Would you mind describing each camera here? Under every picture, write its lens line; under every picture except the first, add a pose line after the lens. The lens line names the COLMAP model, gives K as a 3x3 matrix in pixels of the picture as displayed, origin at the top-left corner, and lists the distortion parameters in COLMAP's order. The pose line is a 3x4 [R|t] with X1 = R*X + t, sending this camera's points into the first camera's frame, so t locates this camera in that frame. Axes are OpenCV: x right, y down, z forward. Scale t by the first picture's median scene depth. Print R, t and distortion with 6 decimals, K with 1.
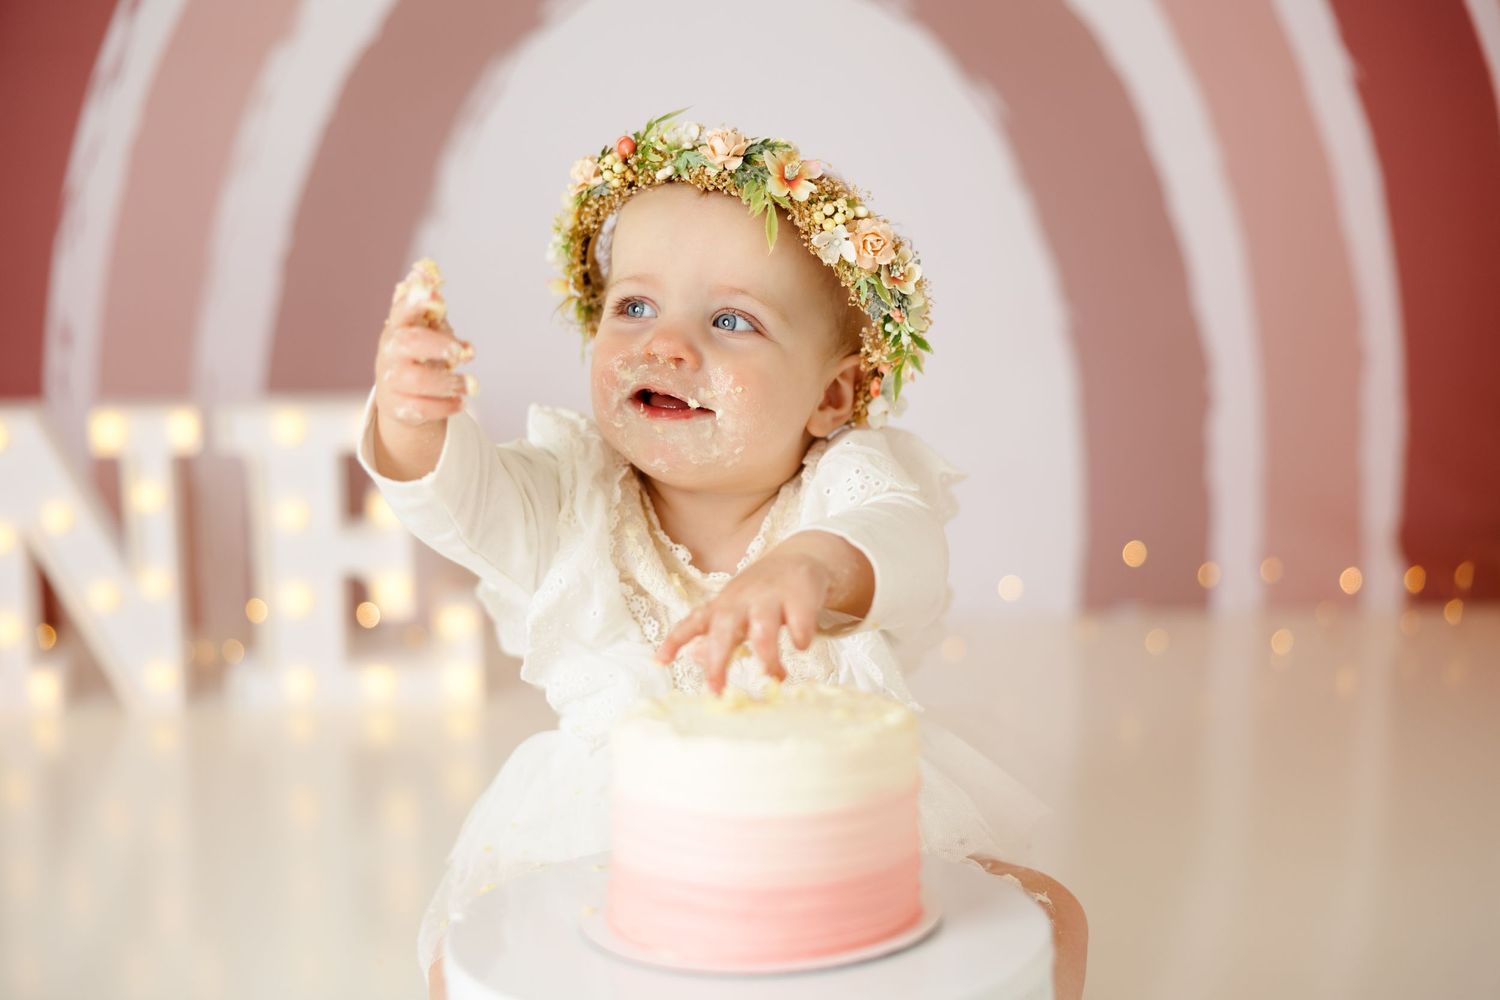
lens RADIAL K [[2714.2, 0, 751.4], [0, 2714.2, 500.8], [0, 0, 1]] dist [-0.035655, 0.000000]
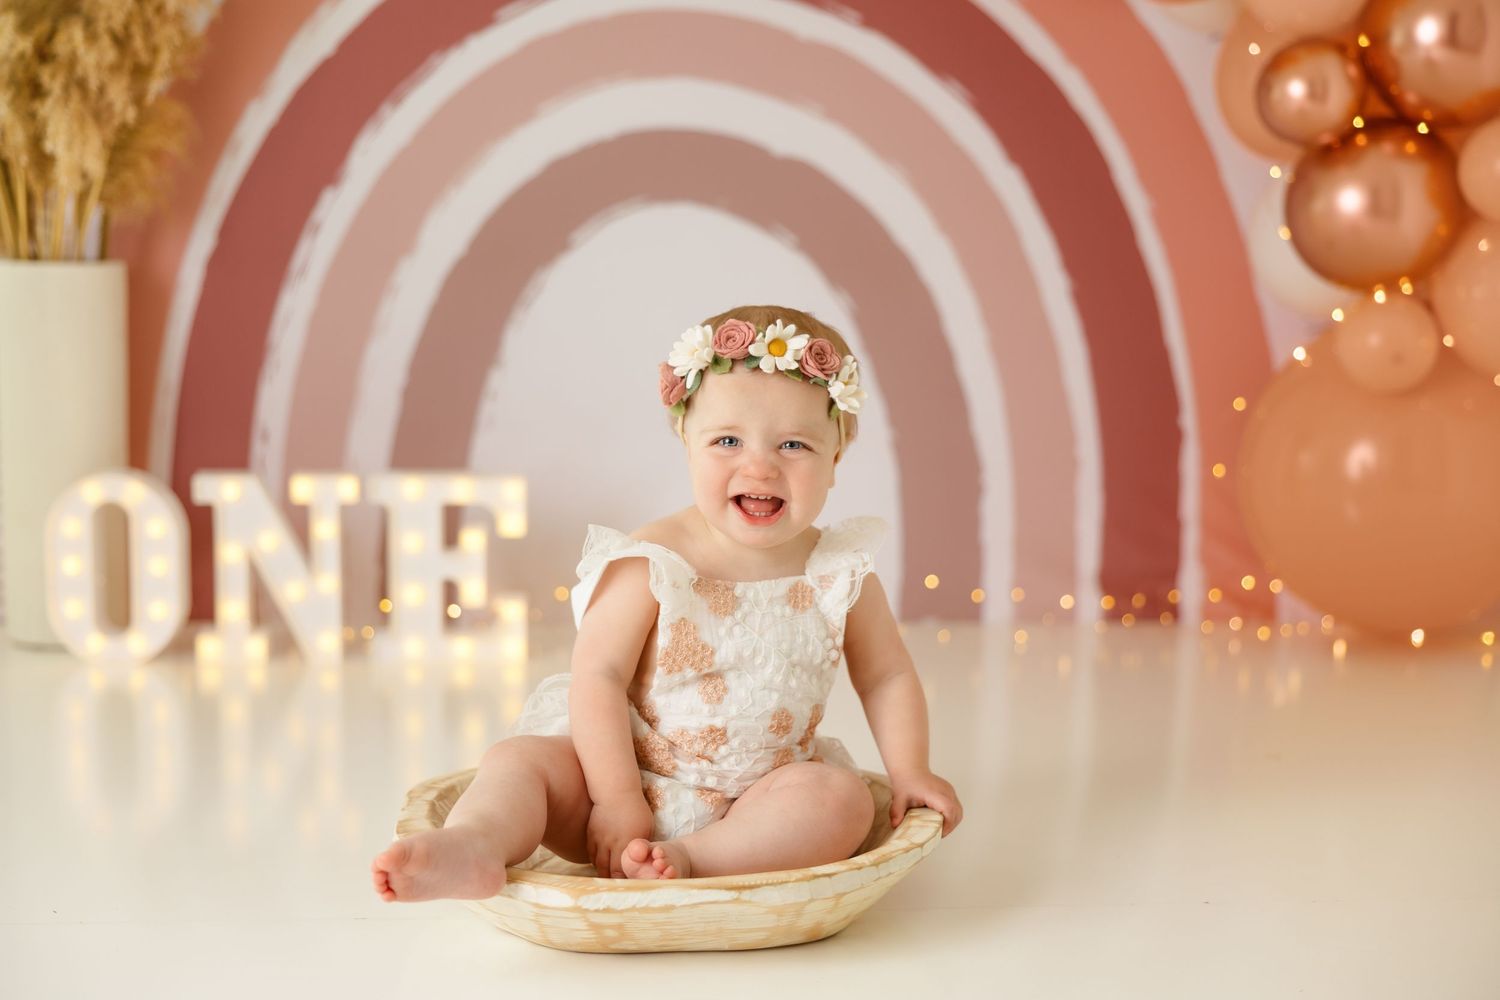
lens RADIAL K [[2144.3, 0, 745.9], [0, 2144.3, 510.4], [0, 0, 1]] dist [-0.030890, 0.000000]
pose [[0.999559, 0.016762, 0.024524, -0.000524], [-0.015473, 0.998536, -0.051831, 0.045125], [-0.025356, 0.051428, 0.998355, -0.269645]]
